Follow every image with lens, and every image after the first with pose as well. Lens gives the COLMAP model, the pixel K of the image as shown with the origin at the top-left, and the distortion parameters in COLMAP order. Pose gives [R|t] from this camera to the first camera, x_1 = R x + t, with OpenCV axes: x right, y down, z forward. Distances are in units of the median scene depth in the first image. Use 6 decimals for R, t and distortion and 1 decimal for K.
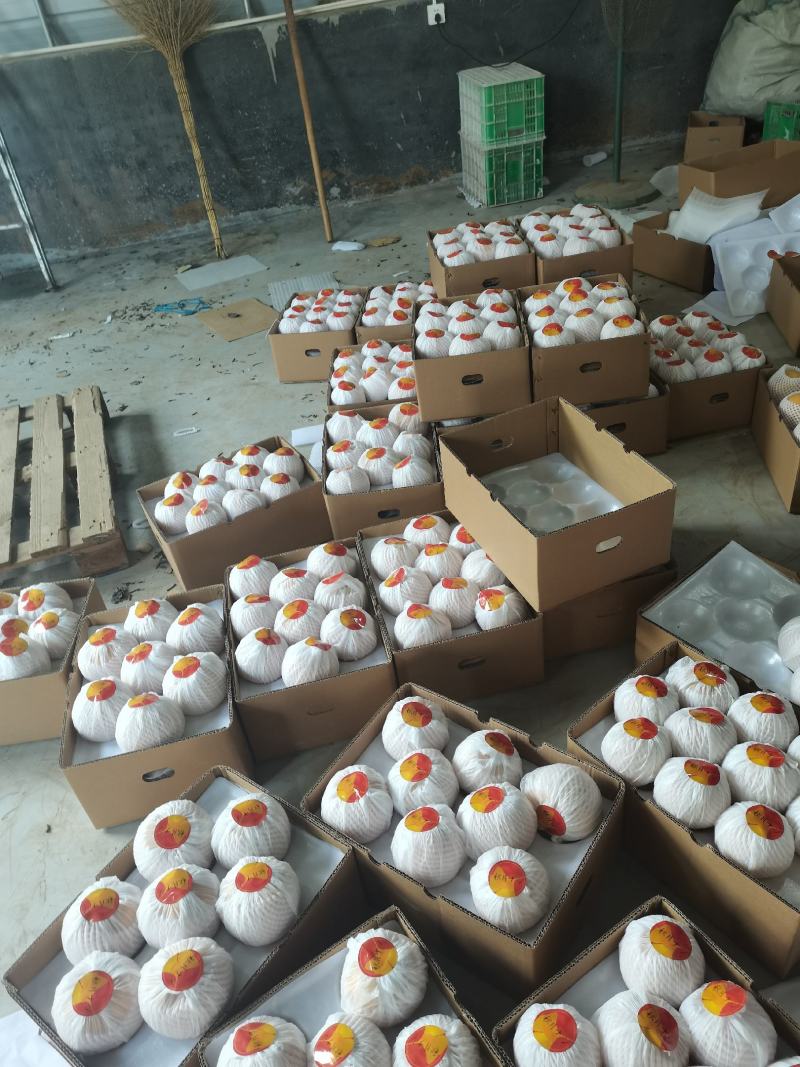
lens RADIAL K [[813.3, 0, 400.0], [0, 813.3, 533.5], [0, 0, 1]] dist [0.050015, -0.043106]
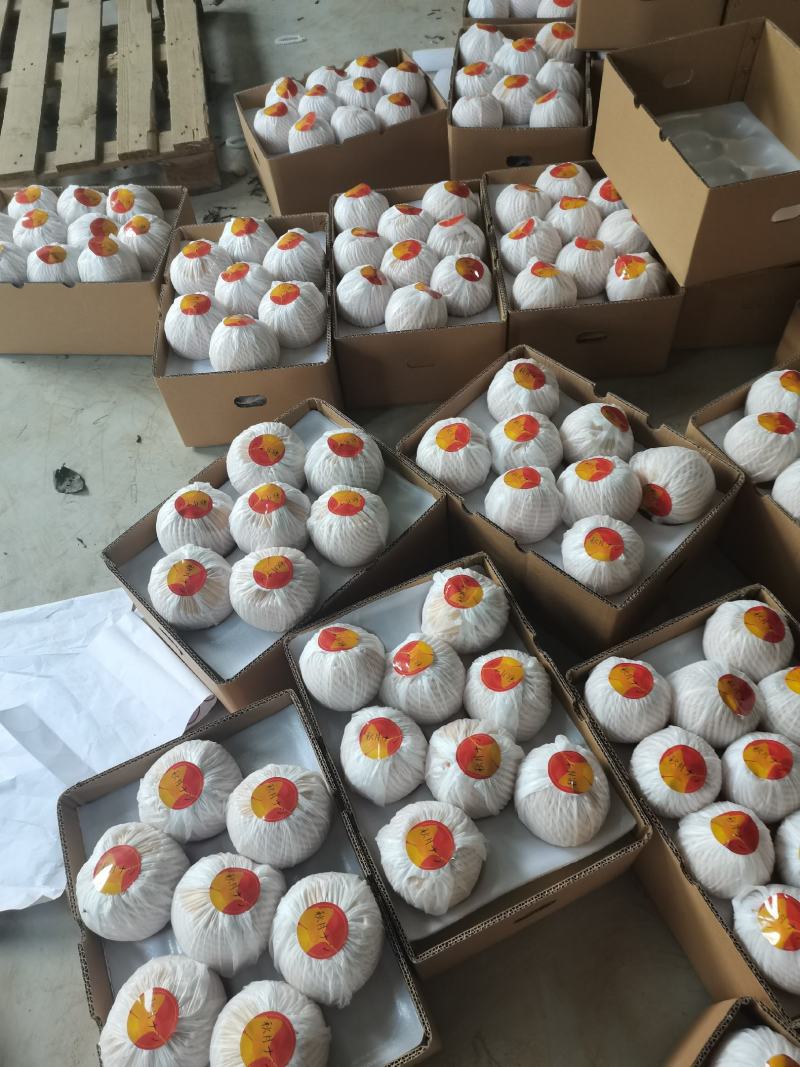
lens RADIAL K [[813.3, 0, 400.0], [0, 813.3, 533.5], [0, 0, 1]] dist [0.050015, -0.043106]
pose [[0.986558, 0.156009, -0.048636, -0.051358], [-0.130229, 0.930372, 0.342708, 0.091063], [0.098715, -0.331768, 0.938182, 0.063256]]
